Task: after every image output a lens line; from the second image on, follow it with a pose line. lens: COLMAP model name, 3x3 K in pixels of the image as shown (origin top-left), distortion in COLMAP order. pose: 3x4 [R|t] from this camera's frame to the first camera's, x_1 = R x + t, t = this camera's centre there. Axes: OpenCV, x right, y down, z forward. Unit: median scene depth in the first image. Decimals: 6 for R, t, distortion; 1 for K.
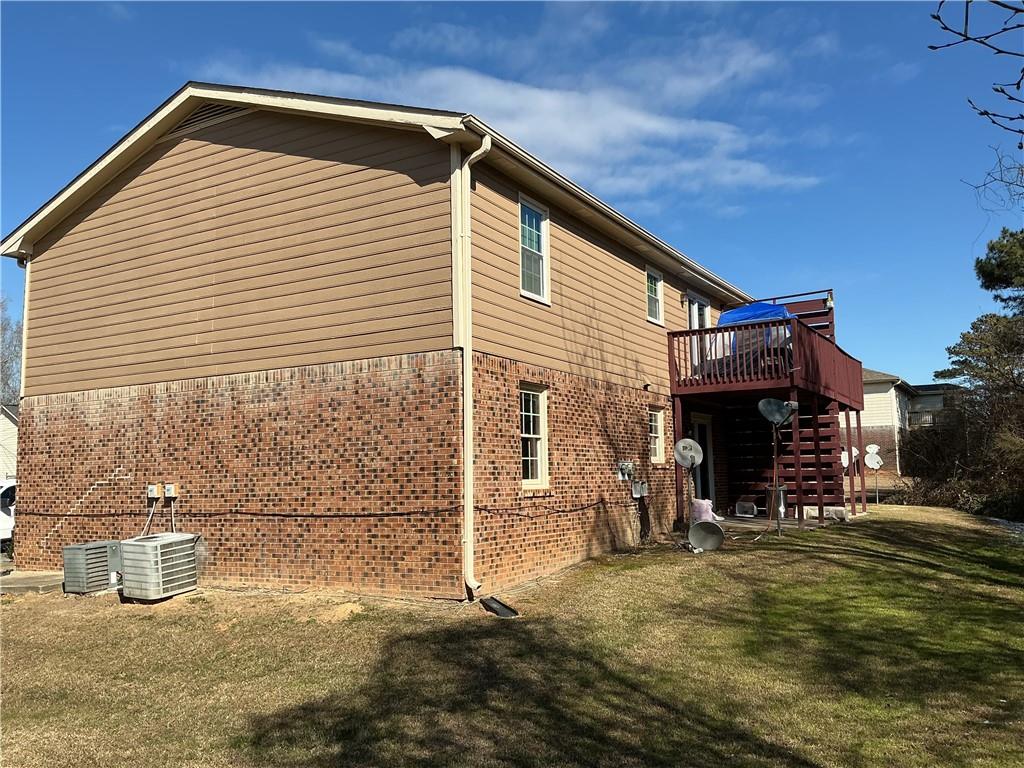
lens RADIAL K [[866.7, 0, 514.0], [0, 866.7, 376.8], [0, 0, 1]] dist [0.102931, -0.230747]
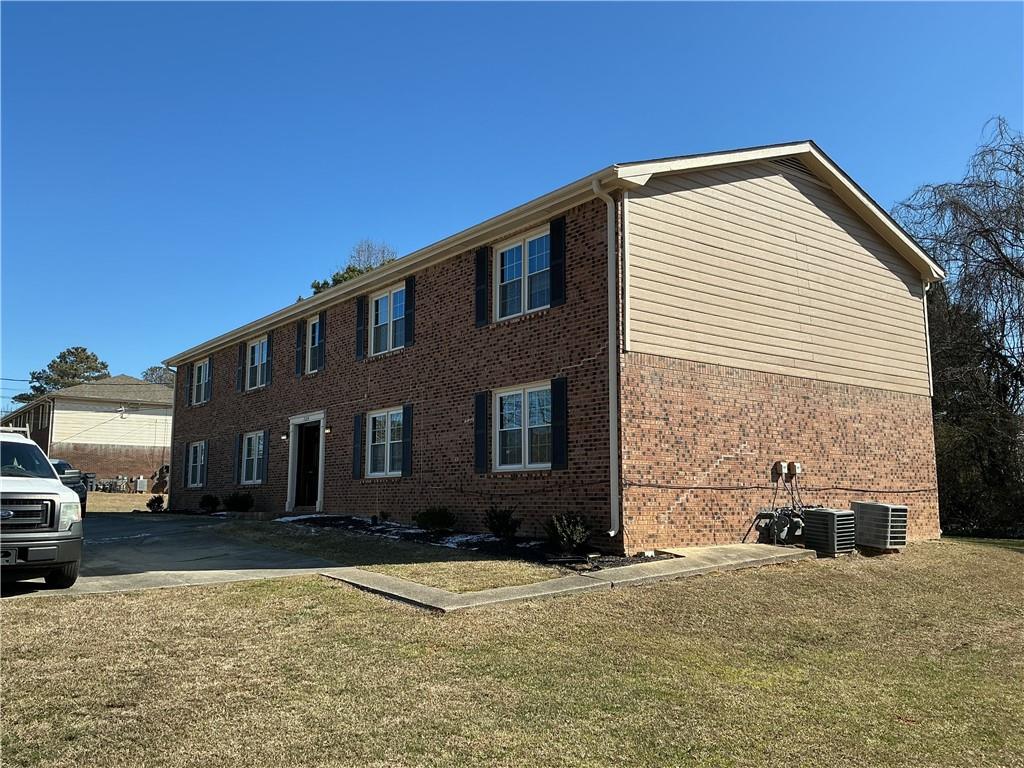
lens RADIAL K [[866.7, 0, 509.7], [0, 866.7, 373.9], [0, 0, 1]] dist [0.102931, -0.230747]
pose [[0.359362, 0.157312, 0.919843, -1.539478], [-0.117904, 0.985444, -0.122469, 0.182657], [-0.925720, -0.064443, 0.372679, 0.868704]]
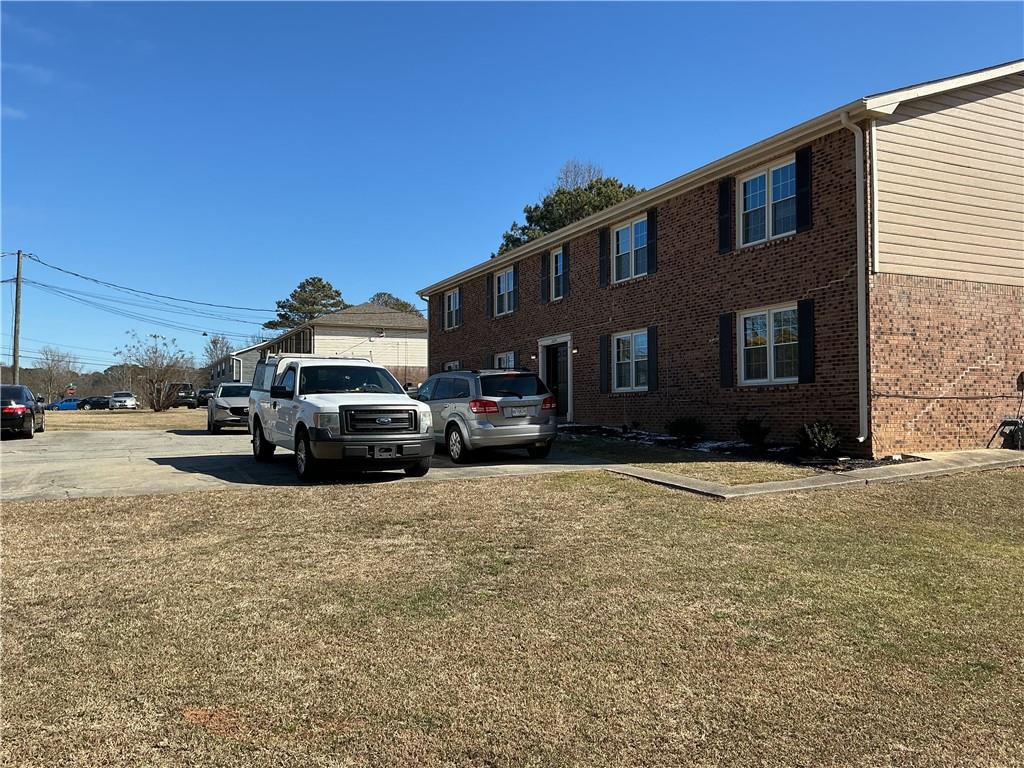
lens RADIAL K [[866.7, 0, 502.6], [0, 866.7, 383.4], [0, 0, 1]] dist [0.102931, -0.230747]
pose [[0.565394, 0.050888, 0.823249, -1.715993], [-0.105592, 0.994348, 0.011055, 0.191439], [-0.818034, -0.093179, 0.567572, 0.866818]]
